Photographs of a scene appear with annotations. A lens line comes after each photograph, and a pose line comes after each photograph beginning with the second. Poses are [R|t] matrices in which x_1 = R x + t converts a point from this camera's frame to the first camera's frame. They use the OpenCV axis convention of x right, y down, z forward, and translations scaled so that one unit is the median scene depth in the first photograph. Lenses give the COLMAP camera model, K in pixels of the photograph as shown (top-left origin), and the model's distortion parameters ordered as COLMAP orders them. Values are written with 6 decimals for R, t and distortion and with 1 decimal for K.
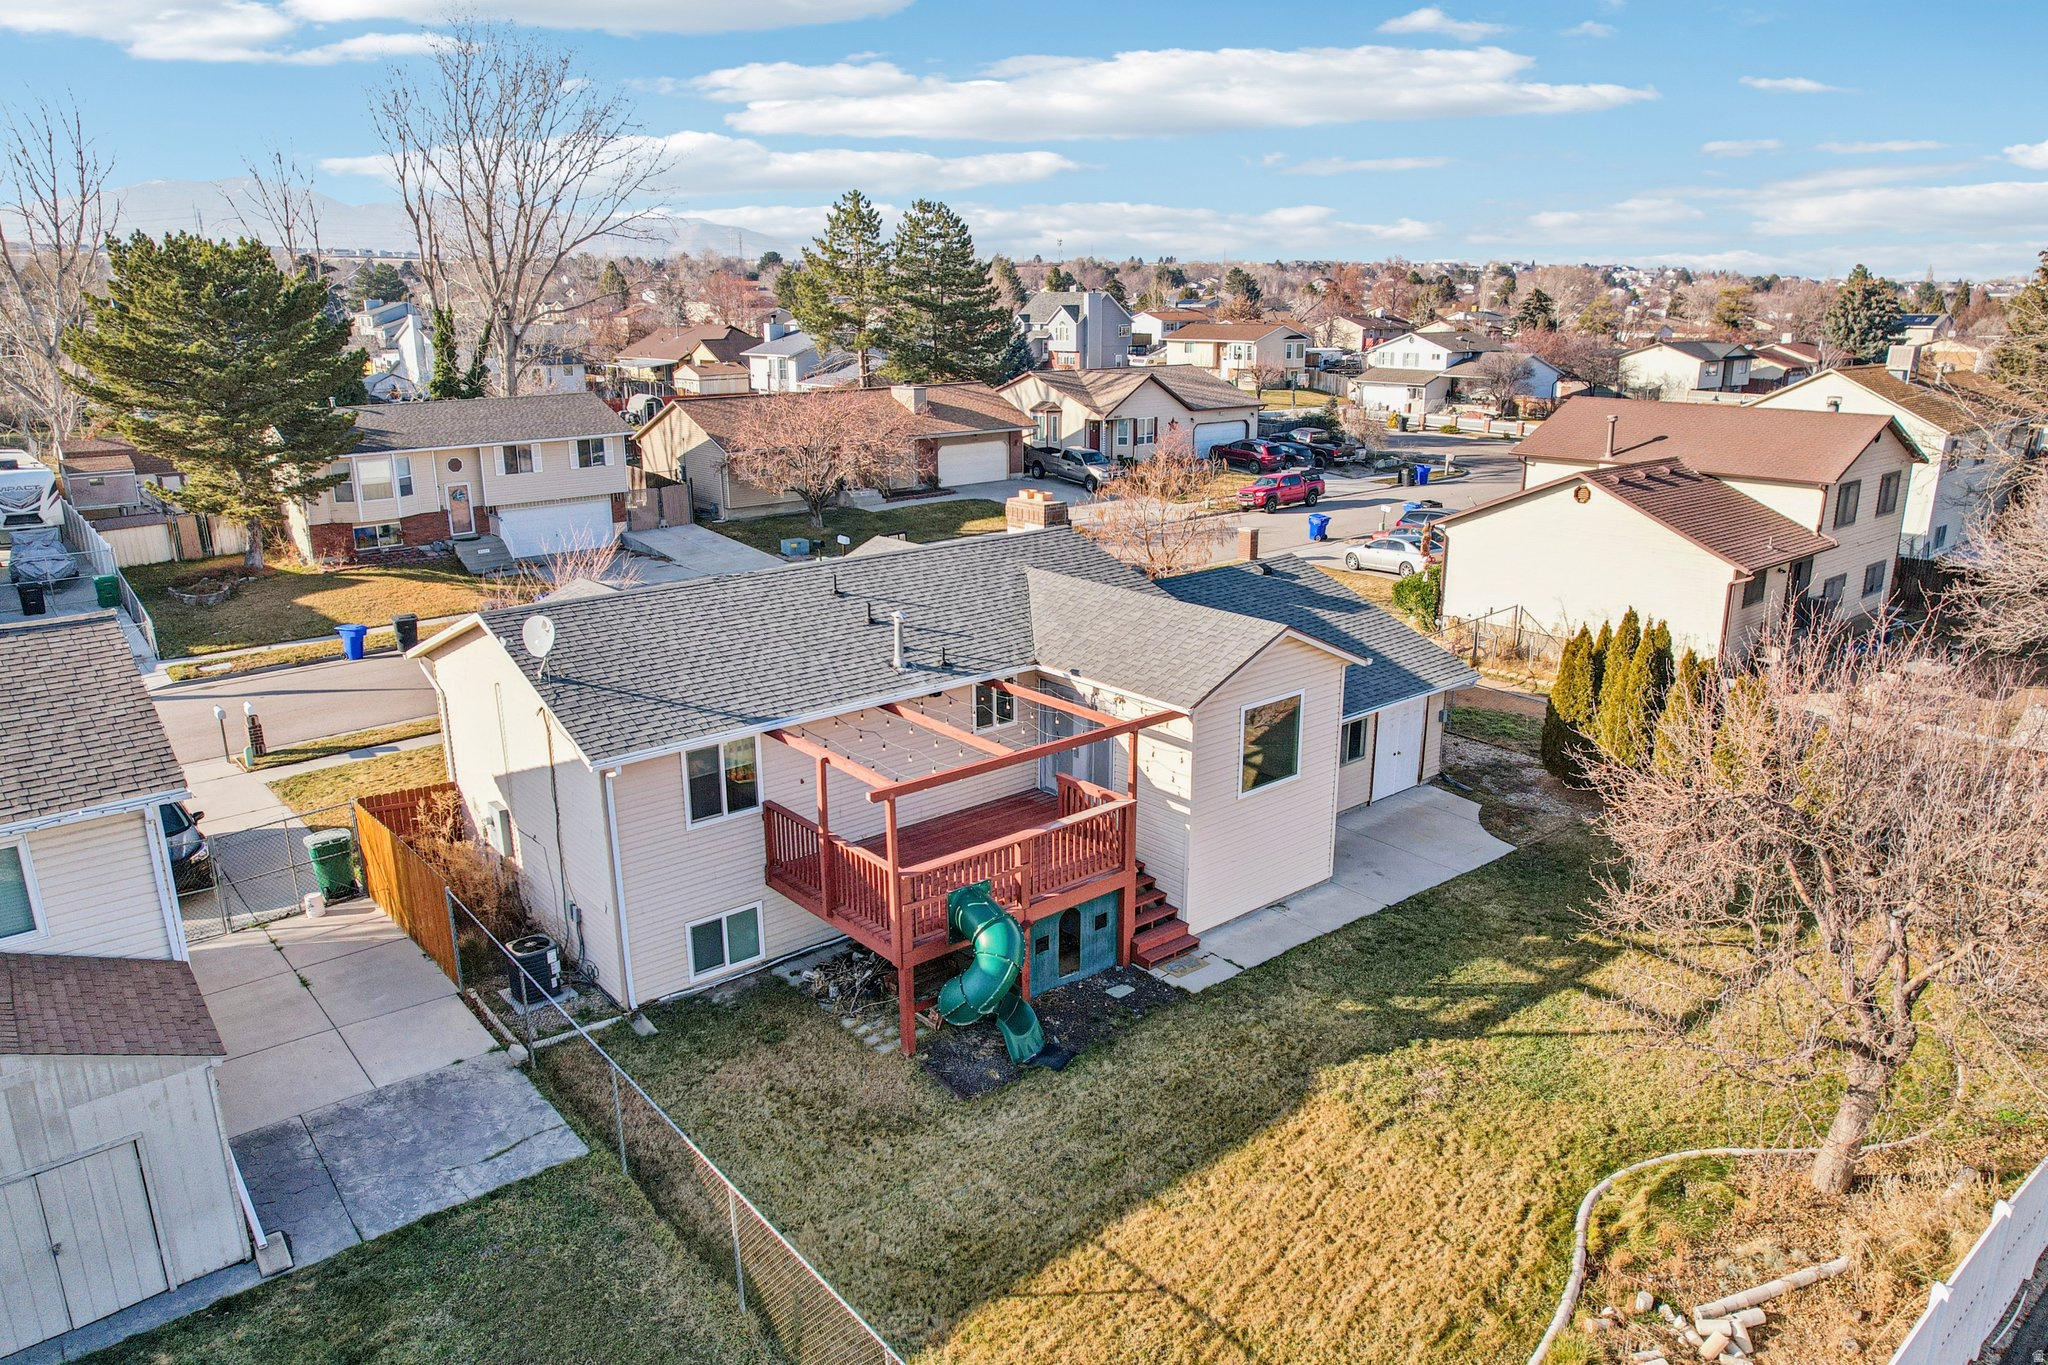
lens RADIAL K [[1365.2, 0, 1037.1], [0, 1365.2, 682.5], [0, 0, 1]] dist [-0.044872, 0.001694]
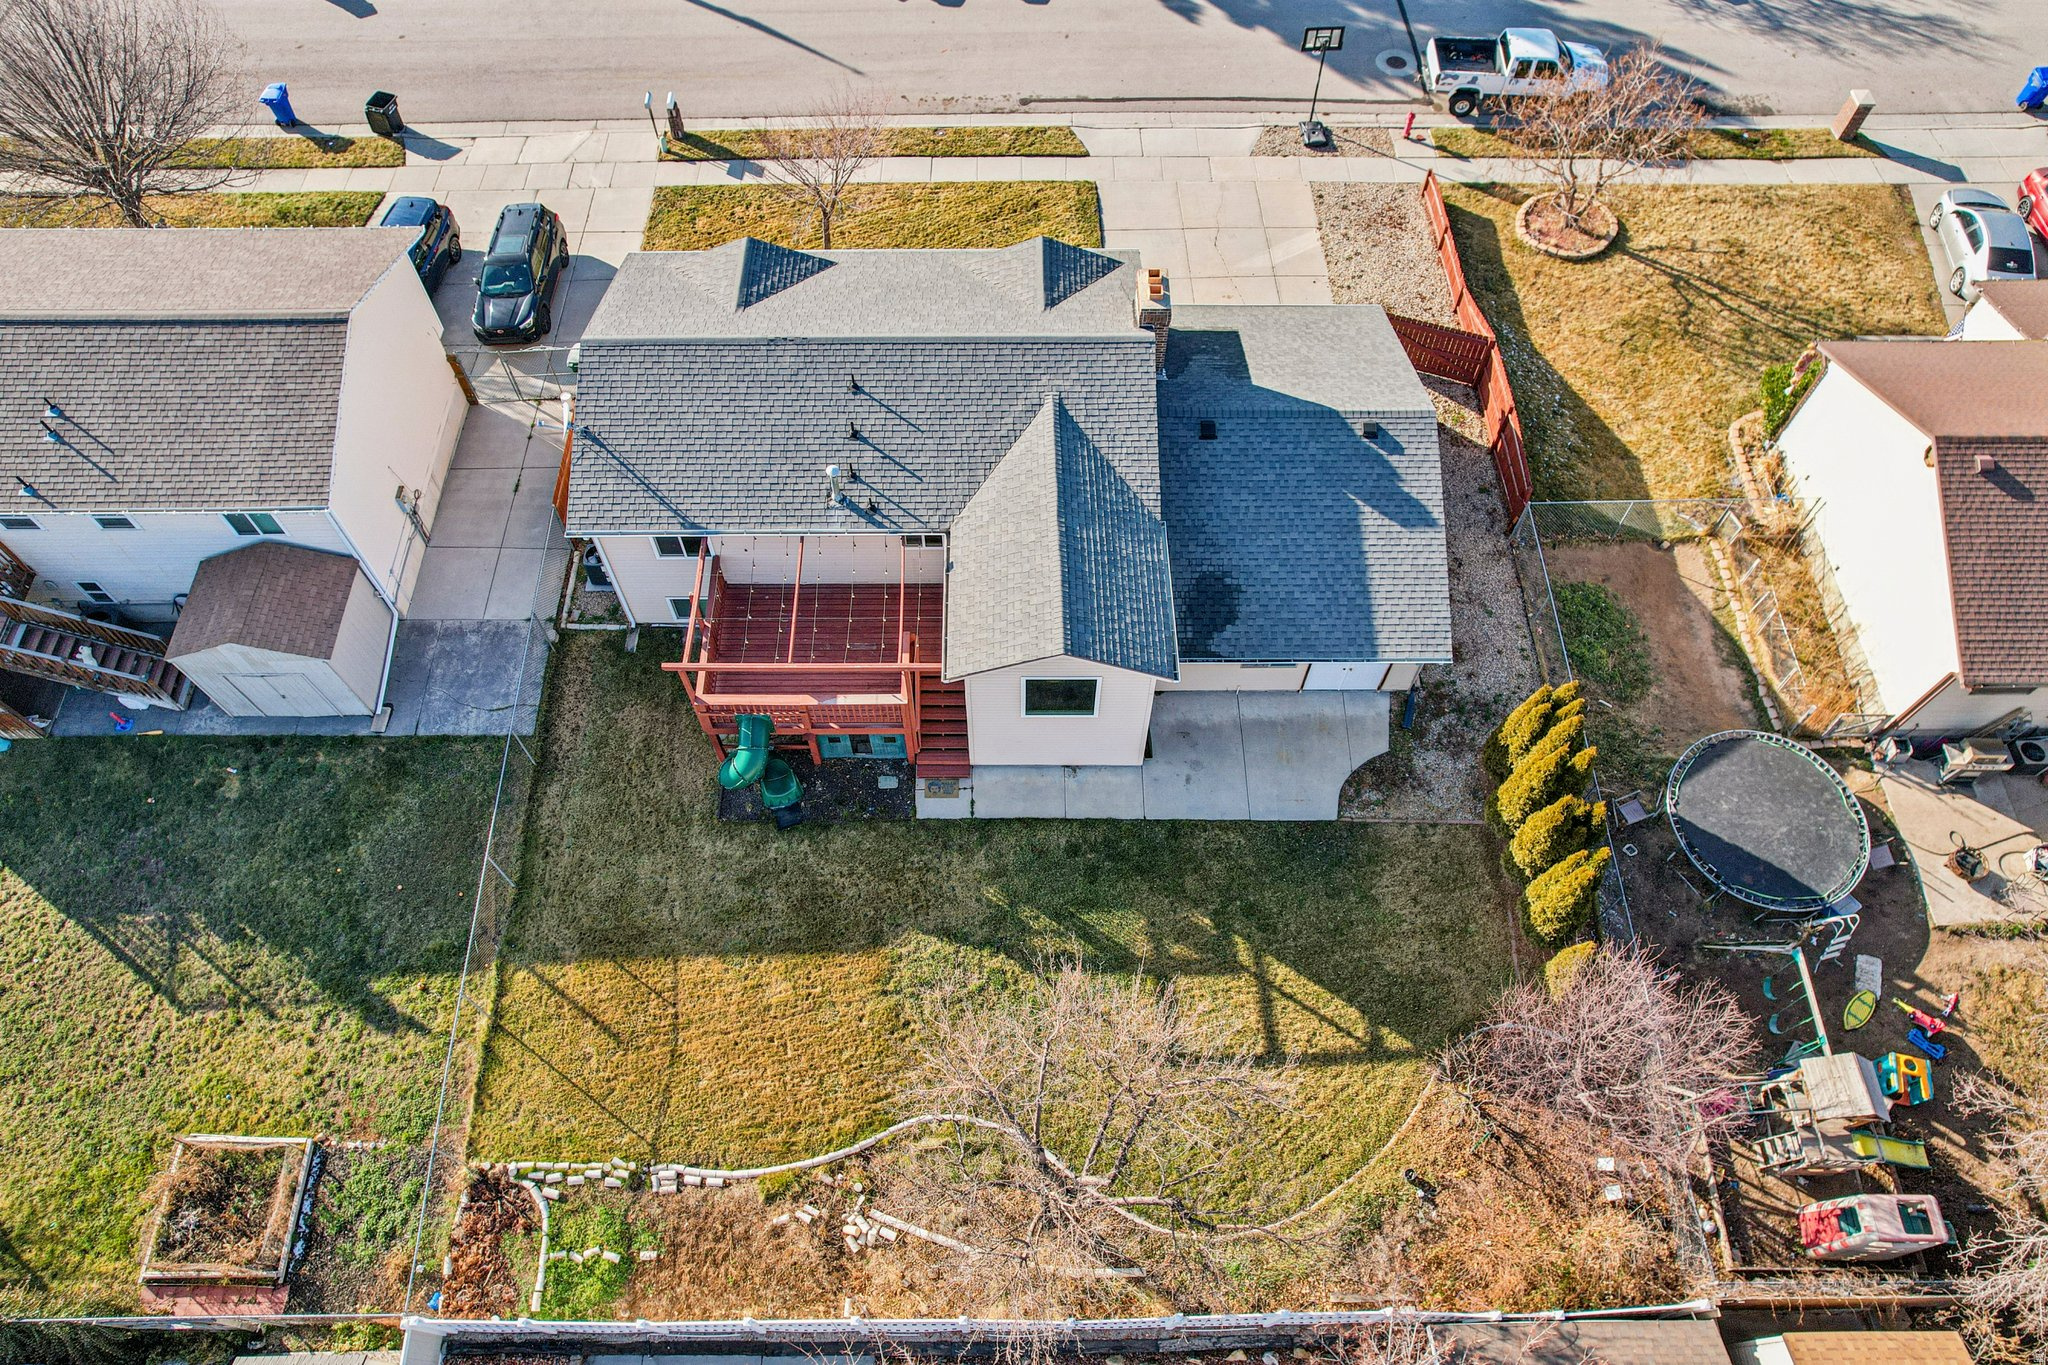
lens RADIAL K [[1337.9, 0, 1010.0], [0, 1337.9, 671.1], [0, 0, 1]] dist [-0.083437, 0.084545]
pose [[0.766919, 0.556511, -0.319579, 0.401205], [-0.185453, 0.668930, 0.719819, -0.653863], [0.614363, -0.492776, 0.616222, 0.201242]]
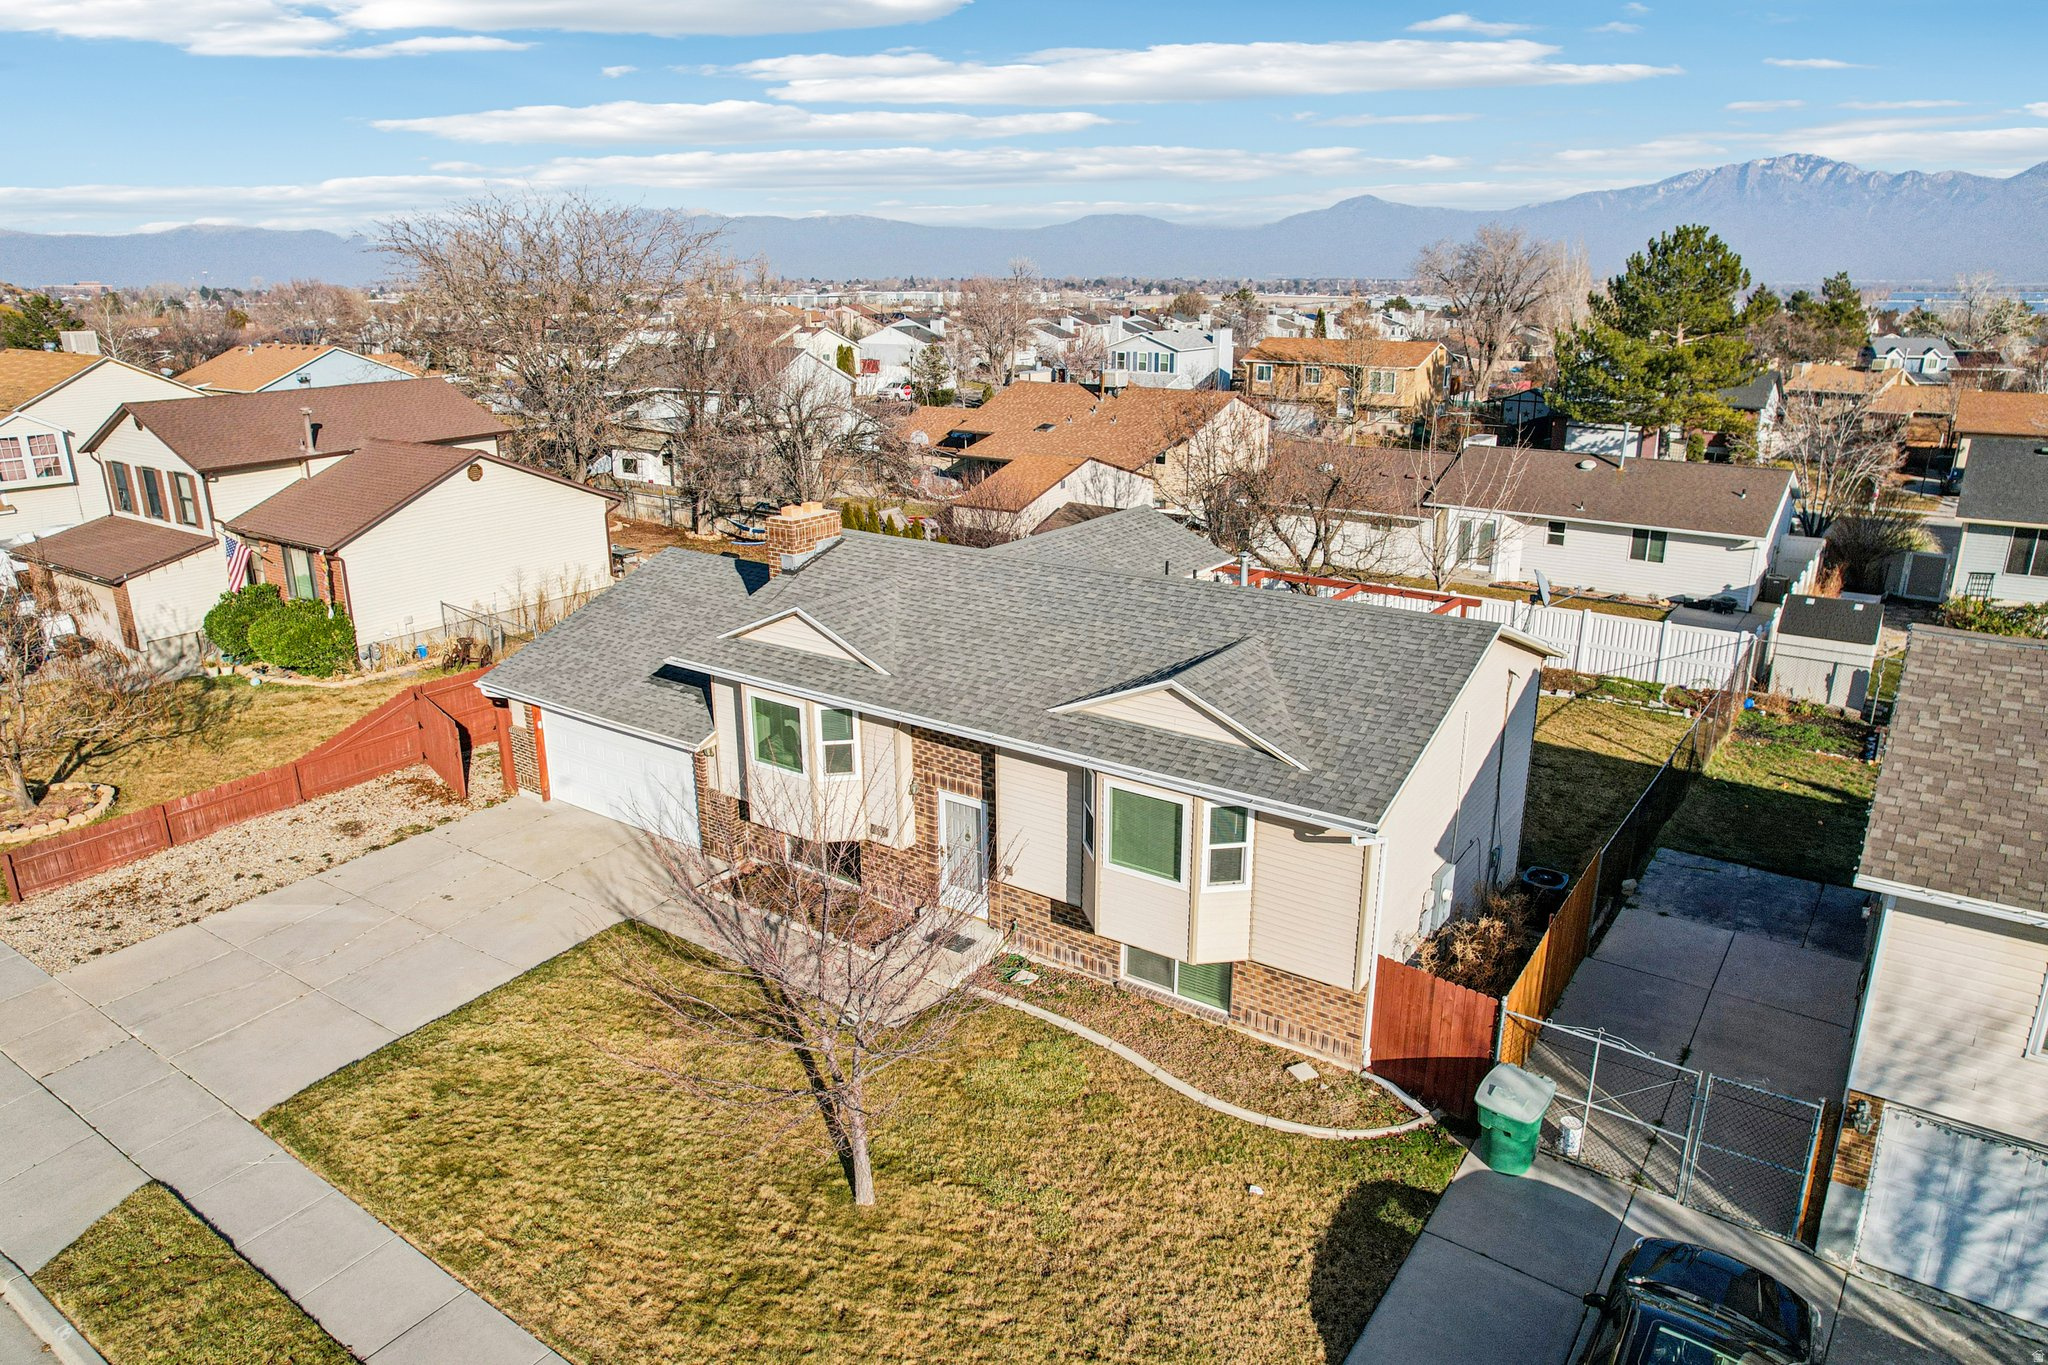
lens RADIAL K [[1337.9, 0, 1010.0], [0, 1337.9, 671.1], [0, 0, 1]] dist [-0.083437, 0.084545]
pose [[-0.238931, -0.280739, 0.929568, -0.869120], [0.275764, 0.898263, 0.342165, -0.302832], [-0.931056, 0.338096, -0.137205, 1.072280]]
